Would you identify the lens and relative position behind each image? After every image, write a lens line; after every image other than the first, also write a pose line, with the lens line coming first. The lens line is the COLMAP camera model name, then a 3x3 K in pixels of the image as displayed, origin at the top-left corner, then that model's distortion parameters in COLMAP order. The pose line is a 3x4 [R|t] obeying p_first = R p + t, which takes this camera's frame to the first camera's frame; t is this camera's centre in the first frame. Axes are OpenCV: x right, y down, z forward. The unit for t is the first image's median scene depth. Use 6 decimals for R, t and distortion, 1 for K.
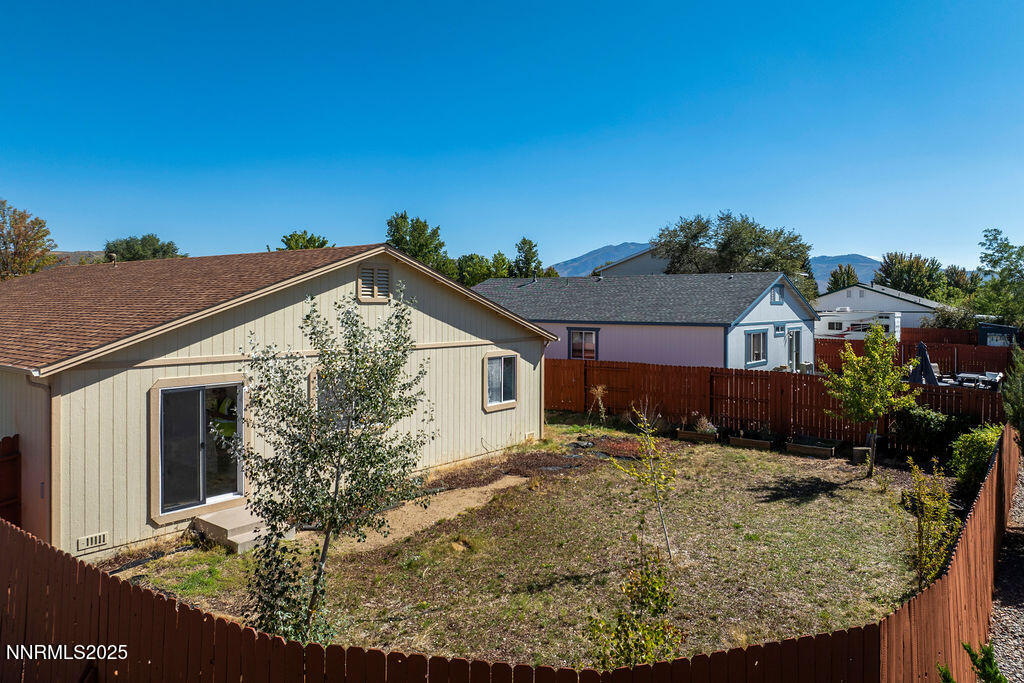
lens RADIAL K [[720.1, 0, 511.5], [0, 720.1, 335.7], [0, 0, 1]] dist [-0.036490, -0.001711]
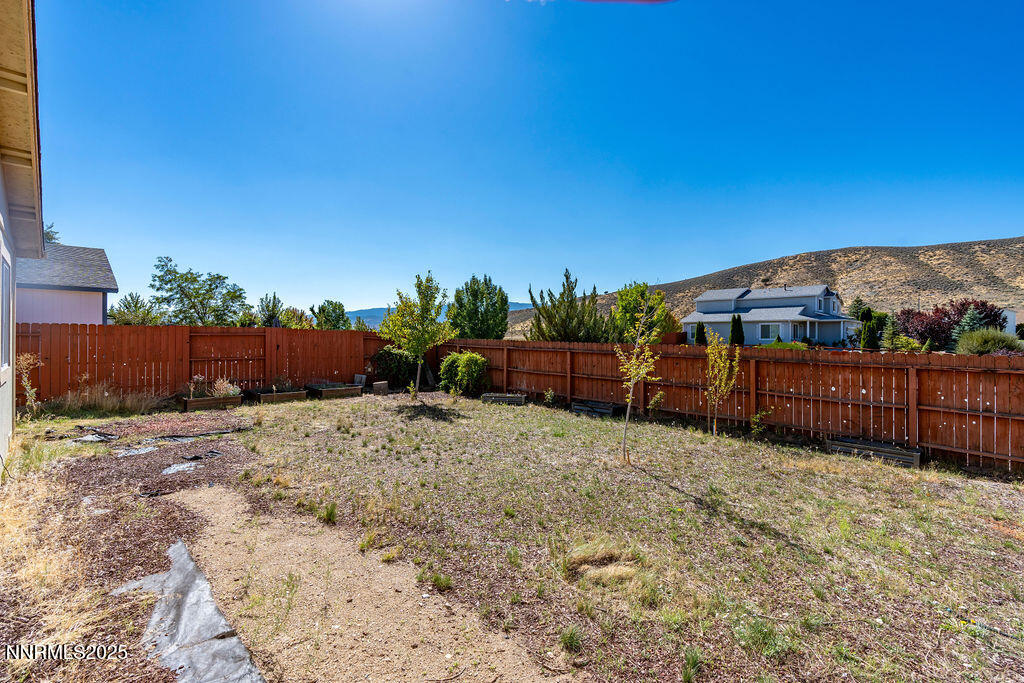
lens RADIAL K [[457.8, 0, 513.0], [0, 457.8, 336.8], [0, 0, 1]] dist [0.003368, 0.000374]
pose [[0.141996, -0.001467, 0.989866, -0.260469], [0.042729, 0.999076, -0.004649, 0.097953], [-0.988945, 0.042956, 0.141928, 0.702931]]
